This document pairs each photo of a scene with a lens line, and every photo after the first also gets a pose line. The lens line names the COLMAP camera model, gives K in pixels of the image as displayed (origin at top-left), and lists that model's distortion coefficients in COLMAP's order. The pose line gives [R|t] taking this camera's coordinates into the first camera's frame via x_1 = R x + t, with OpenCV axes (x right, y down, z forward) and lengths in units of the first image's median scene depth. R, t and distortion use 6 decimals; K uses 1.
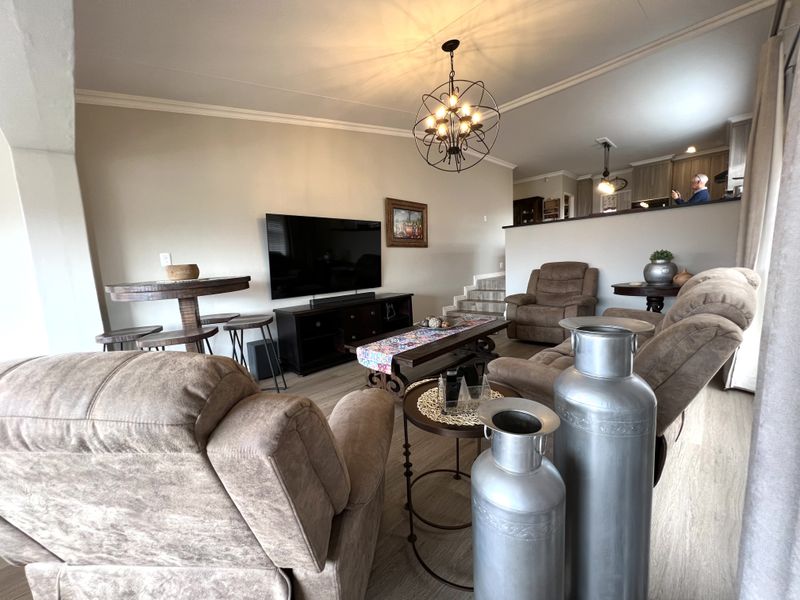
lens RADIAL K [[319.5, 0, 400.0], [0, 319.5, 300.0], [0, 0, 1]] dist [-0.000967, 0.000220]
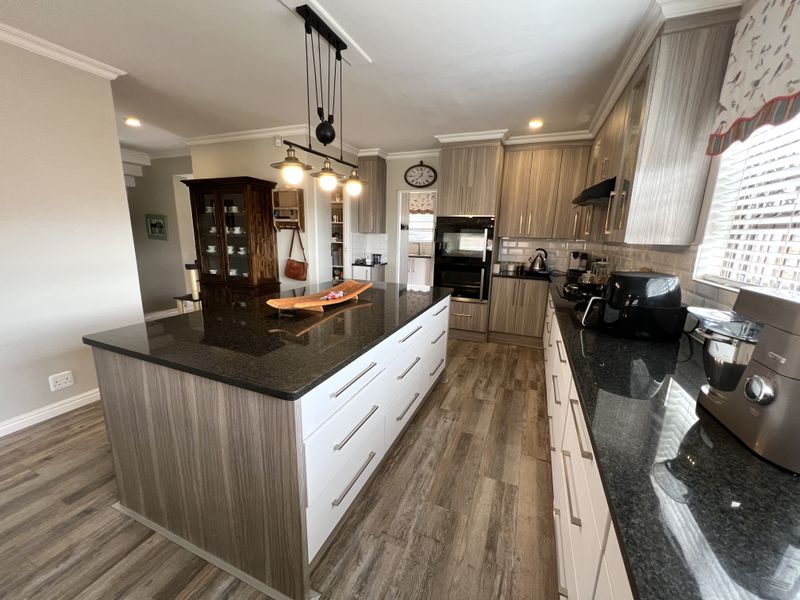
lens RADIAL K [[319.5, 0, 400.0], [0, 319.5, 300.0], [0, 0, 1]] dist [-0.000967, 0.000220]
pose [[0.920994, -0.004549, 0.389550, 0.904285], [-0.027167, 0.996748, 0.075868, -0.401503], [-0.388628, -0.080457, 0.917875, 1.040429]]
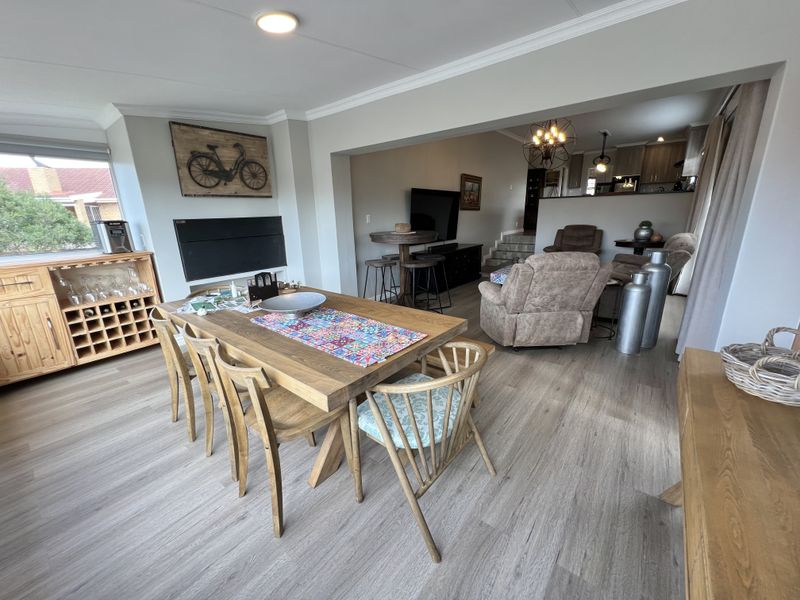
lens RADIAL K [[319.5, 0, 400.0], [0, 319.5, 300.0], [0, 0, 1]] dist [-0.000967, 0.000220]
pose [[0.993022, -0.001018, 0.117927, -0.535775], [-0.015593, 0.990050, 0.139853, 0.036153], [-0.116896, -0.140716, 0.983125, -0.453026]]
